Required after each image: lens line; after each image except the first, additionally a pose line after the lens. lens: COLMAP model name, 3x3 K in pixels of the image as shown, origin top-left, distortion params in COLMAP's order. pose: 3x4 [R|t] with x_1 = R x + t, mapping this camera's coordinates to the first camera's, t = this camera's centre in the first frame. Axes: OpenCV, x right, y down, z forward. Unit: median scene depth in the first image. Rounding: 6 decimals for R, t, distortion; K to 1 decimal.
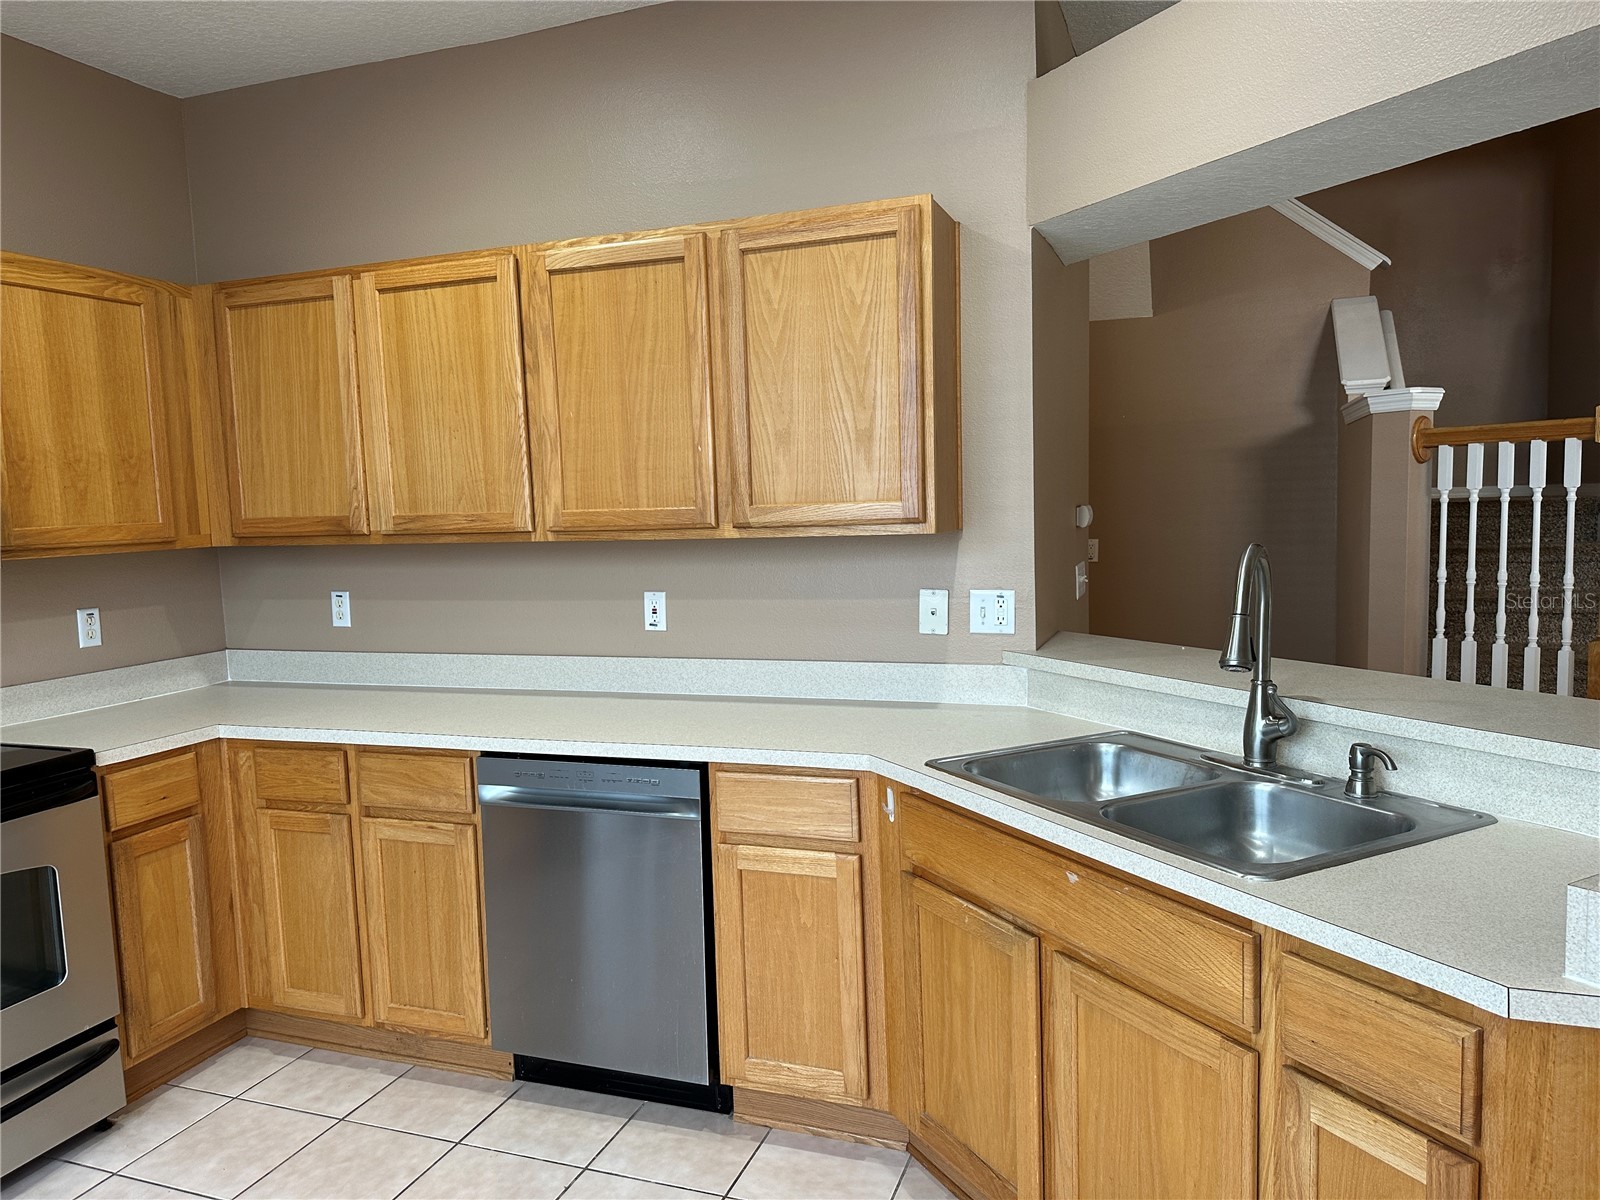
lens RADIAL K [[1116.9, 0, 800.0], [0, 1116.9, 600.0], [0, 0, 1]] dist [0.104579, -0.154574]
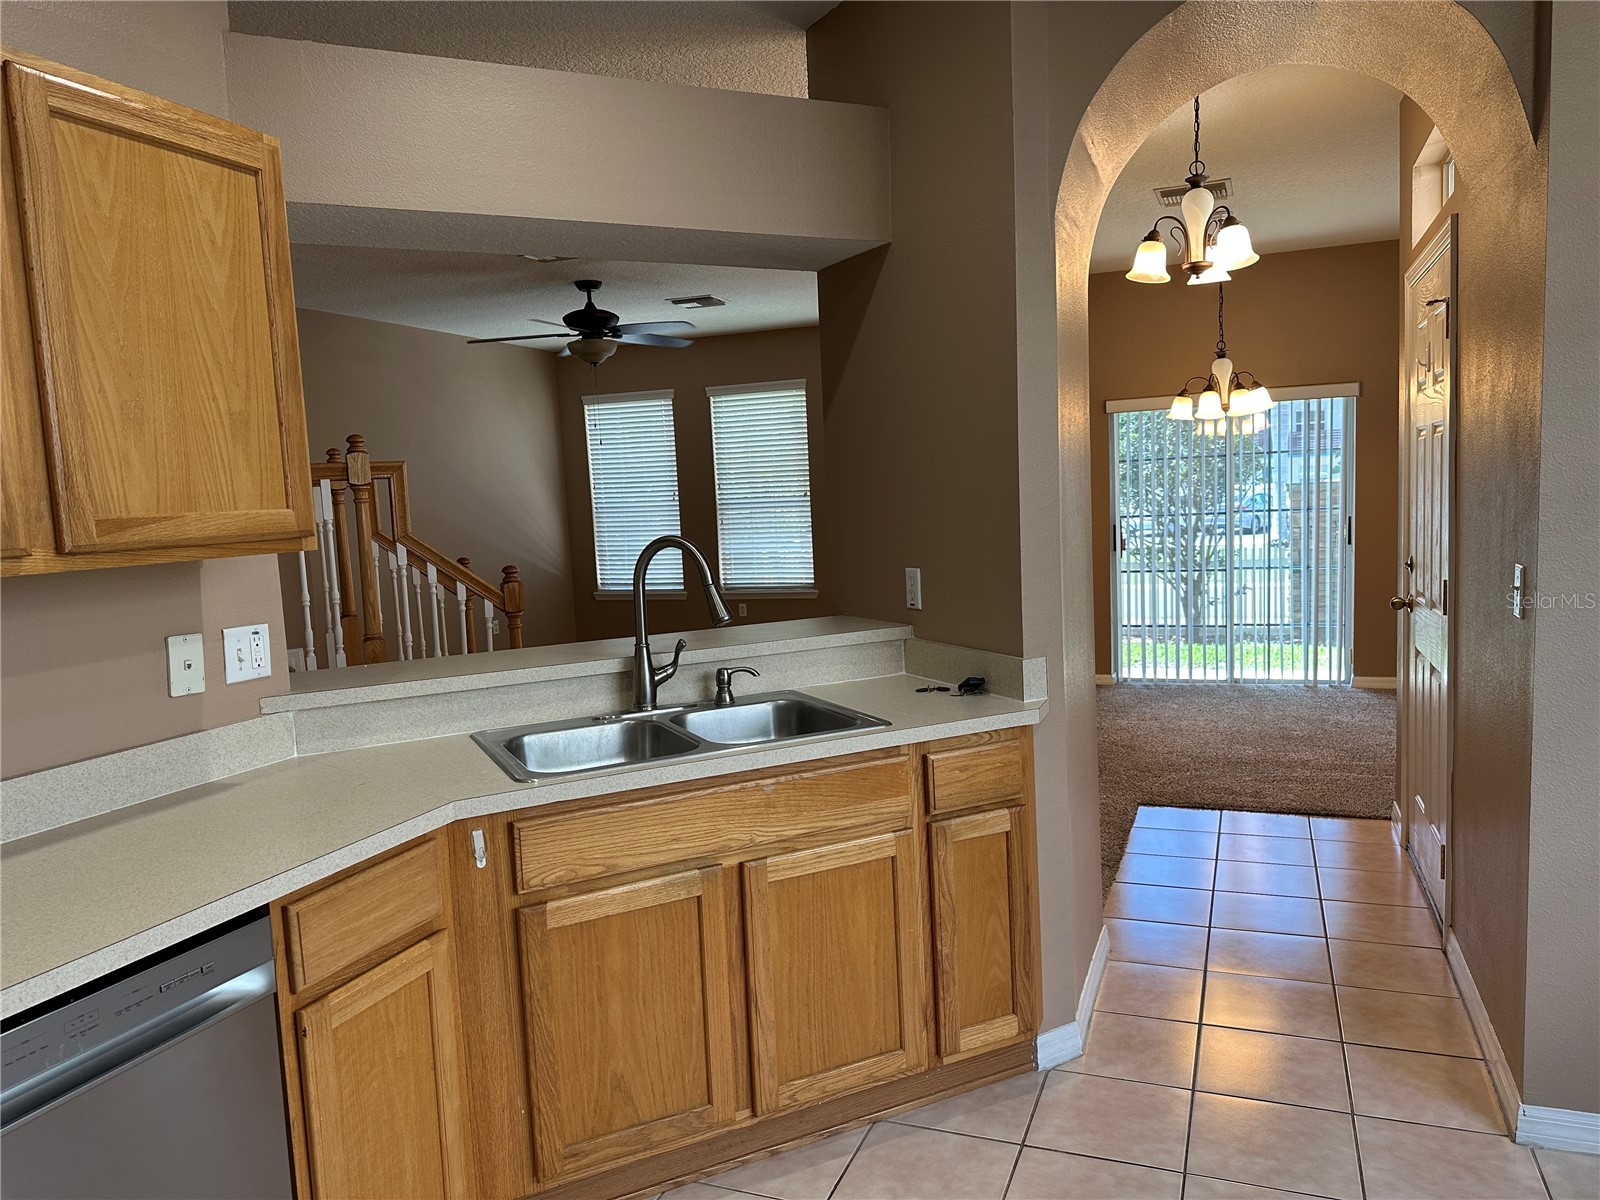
lens RADIAL K [[1116.9, 0, 800.0], [0, 1116.9, 600.0], [0, 0, 1]] dist [0.104579, -0.154574]
pose [[0.026393, -0.064647, 0.997559, -0.669890], [0.137542, 0.988651, 0.060430, -0.023540], [-0.990144, 0.135612, 0.034985, 0.601145]]
